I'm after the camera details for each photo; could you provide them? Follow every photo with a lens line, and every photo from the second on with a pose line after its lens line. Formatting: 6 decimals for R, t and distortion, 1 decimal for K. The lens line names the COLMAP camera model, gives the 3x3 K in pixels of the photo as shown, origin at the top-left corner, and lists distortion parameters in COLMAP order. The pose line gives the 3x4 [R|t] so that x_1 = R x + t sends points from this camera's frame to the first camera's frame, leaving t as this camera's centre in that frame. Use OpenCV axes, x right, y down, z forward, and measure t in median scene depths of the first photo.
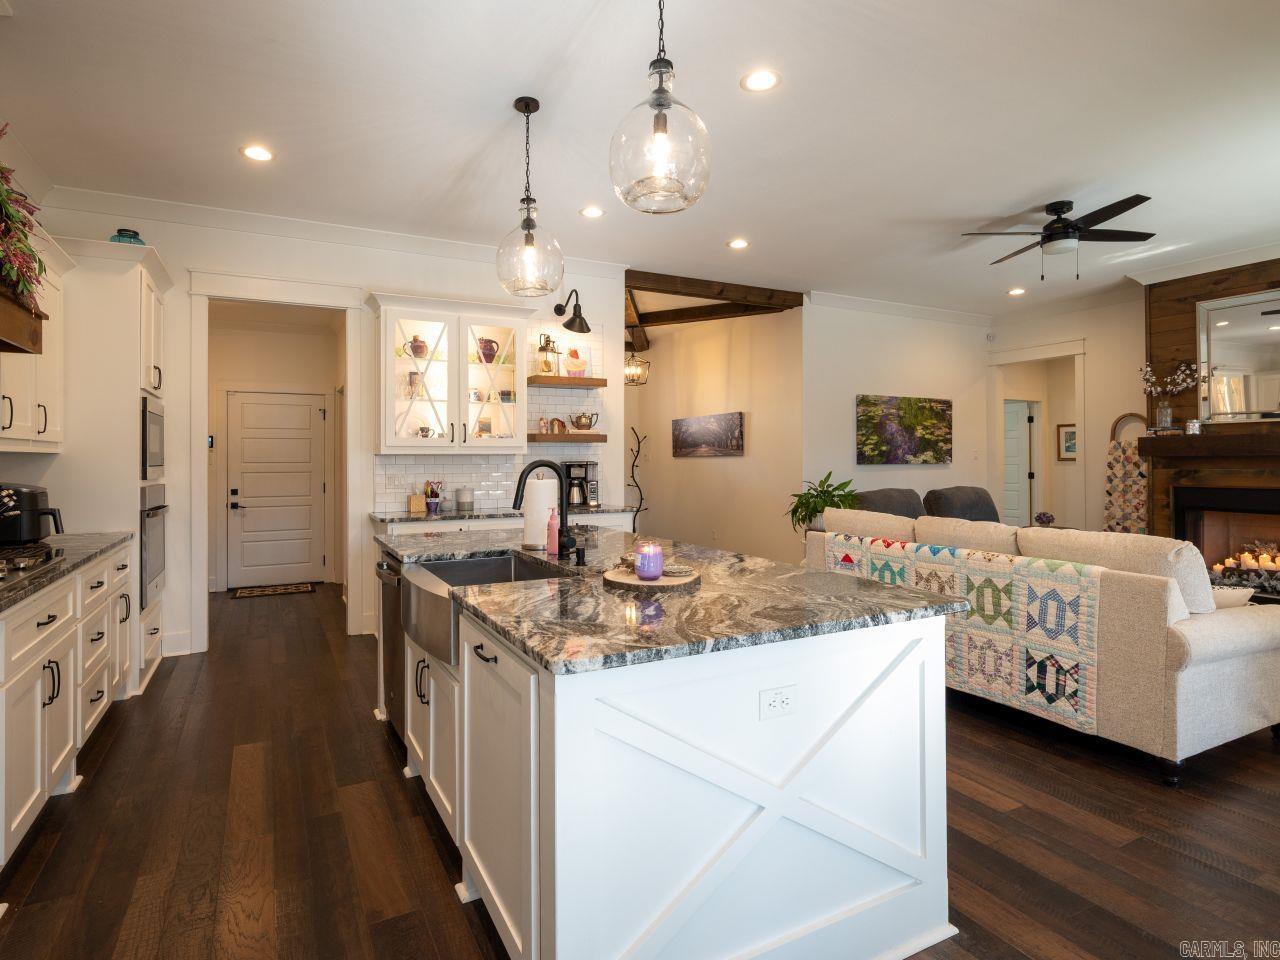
lens RADIAL K [[694.5, 0, 602.7], [0, 694.5, 454.7], [0, 0, 1]] dist [-0.004301, 0.000387]
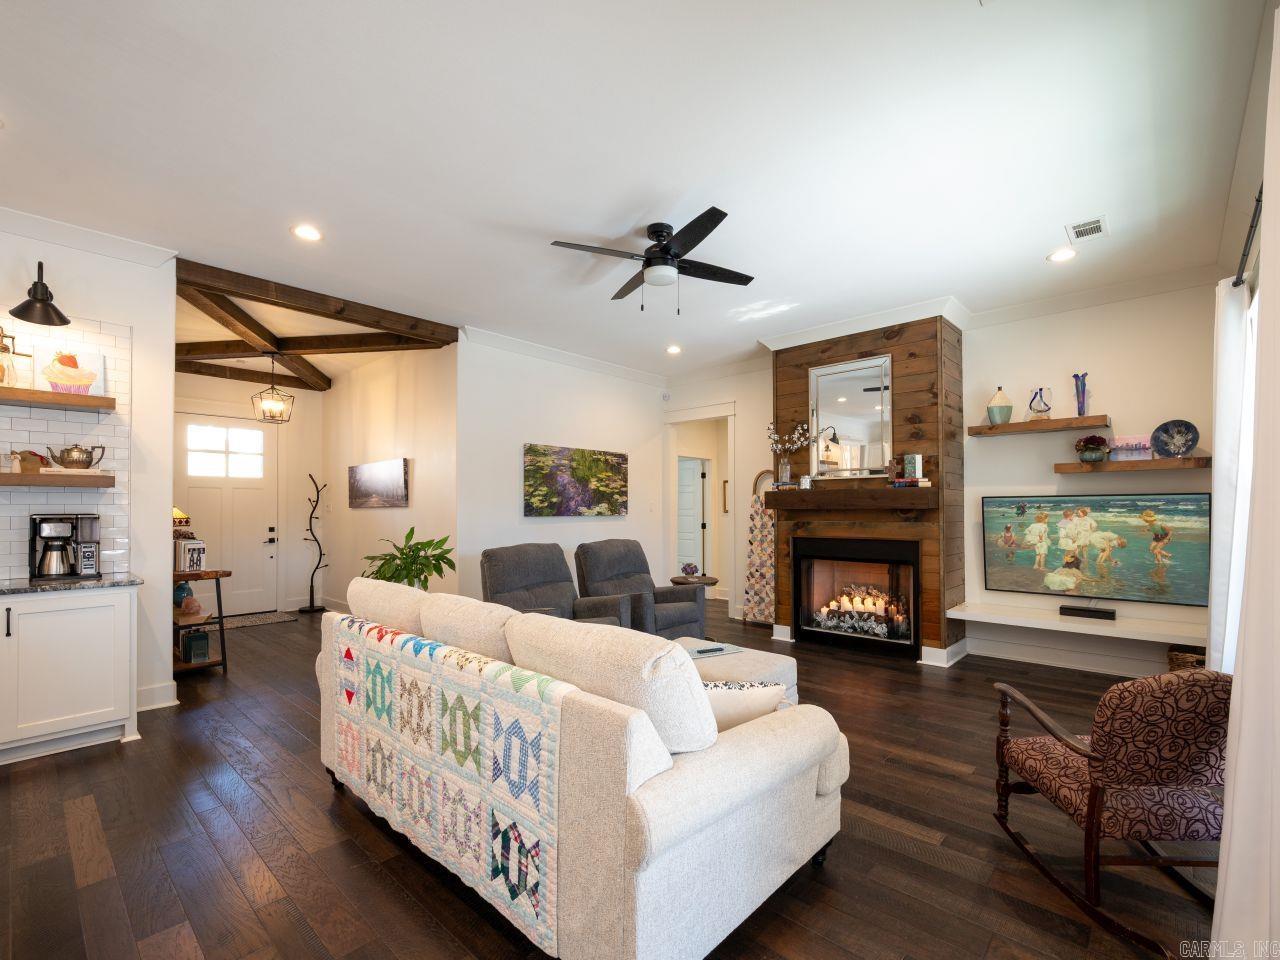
lens RADIAL K [[587.6, 0, 650.9], [0, 587.6, 504.3], [0, 0, 1]] dist [-0.000864, -0.000707]
pose [[0.930140, 0.006473, 0.367148, 0.260427], [-0.005468, 0.999978, -0.003778, -0.000796], [-0.367165, 0.001506, 0.930155, 0.208815]]
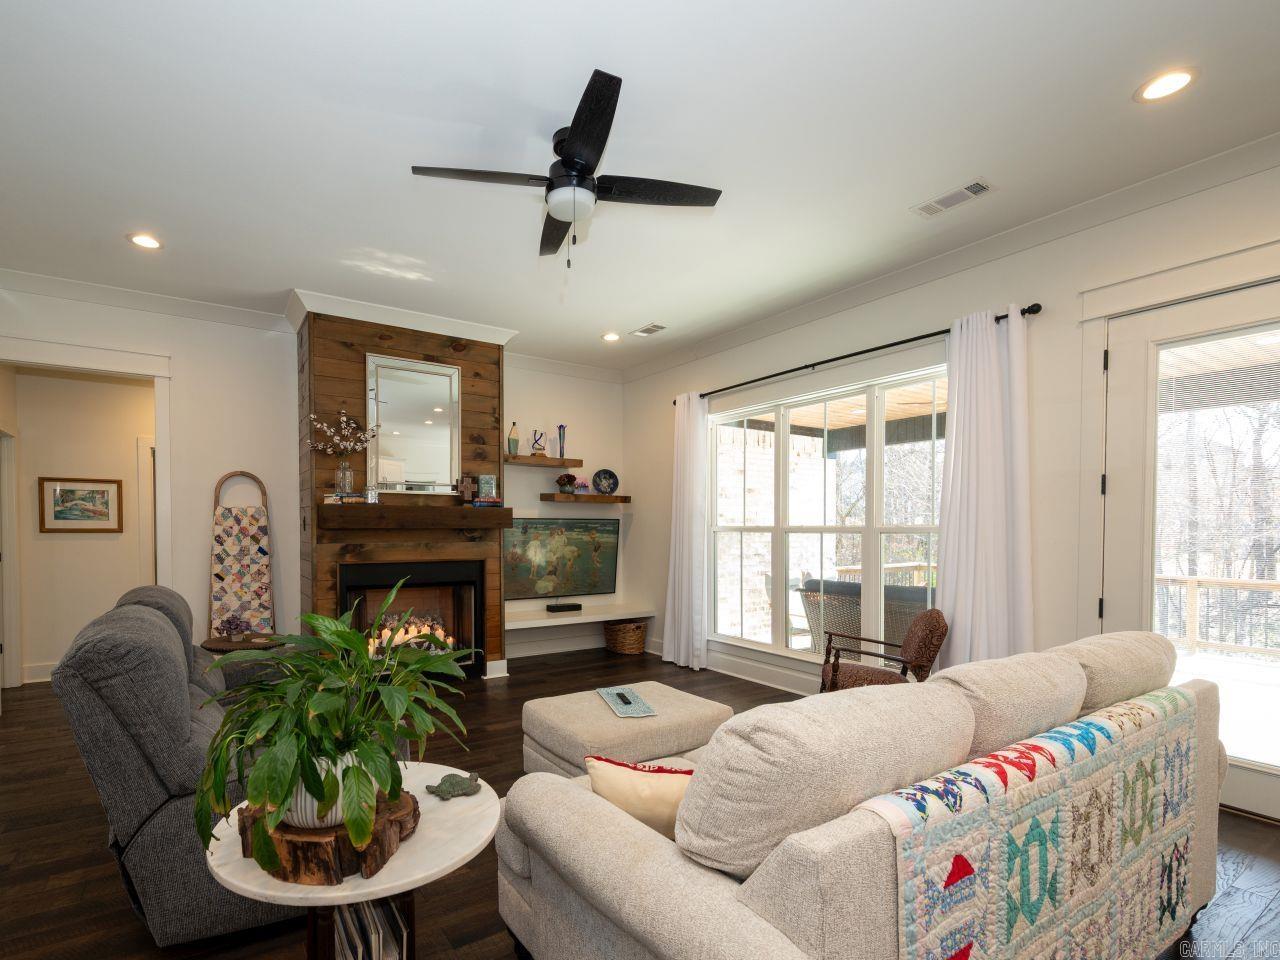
lens RADIAL K [[587.6, 0, 570.2], [0, 587.6, 545.7], [0, 0, 1]] dist [-0.000864, -0.000707]
pose [[-0.089310, -0.023758, 0.995720, 0.081924], [-0.010741, 0.999680, 0.022889, 0.003708], [-0.995946, -0.008651, -0.089537, 0.733896]]
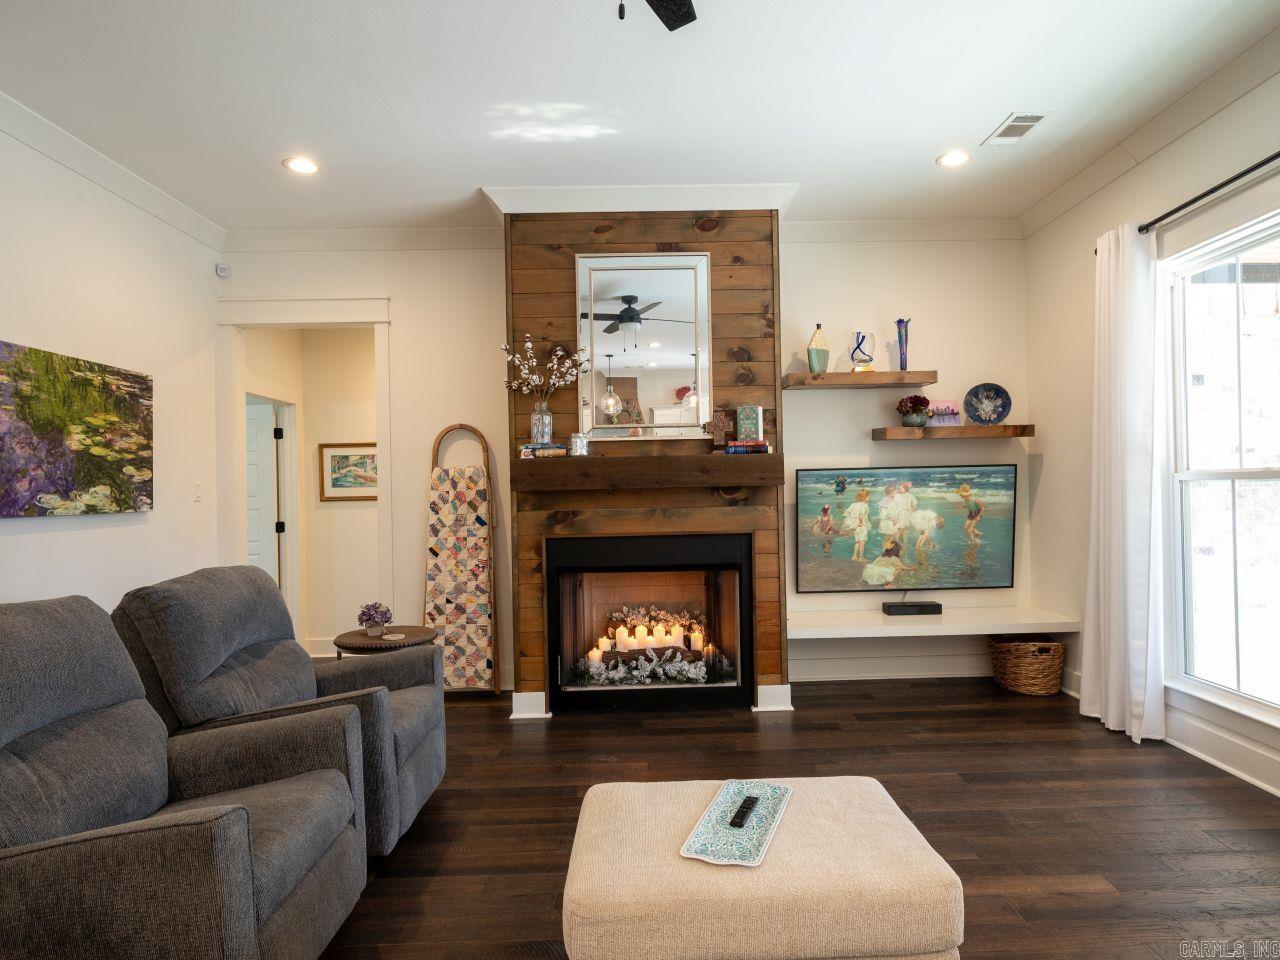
lens RADIAL K [[749.4, 0, 670.0], [0, 749.4, 491.6], [0, 0, 1]] dist [-0.007901, 0.000730]
pose [[0.418636, -0.006390, 0.908132, 0.230466], [0.011684, 0.999930, 0.001650, 0.003007], [-0.908079, 0.009919, 0.418682, 0.568793]]
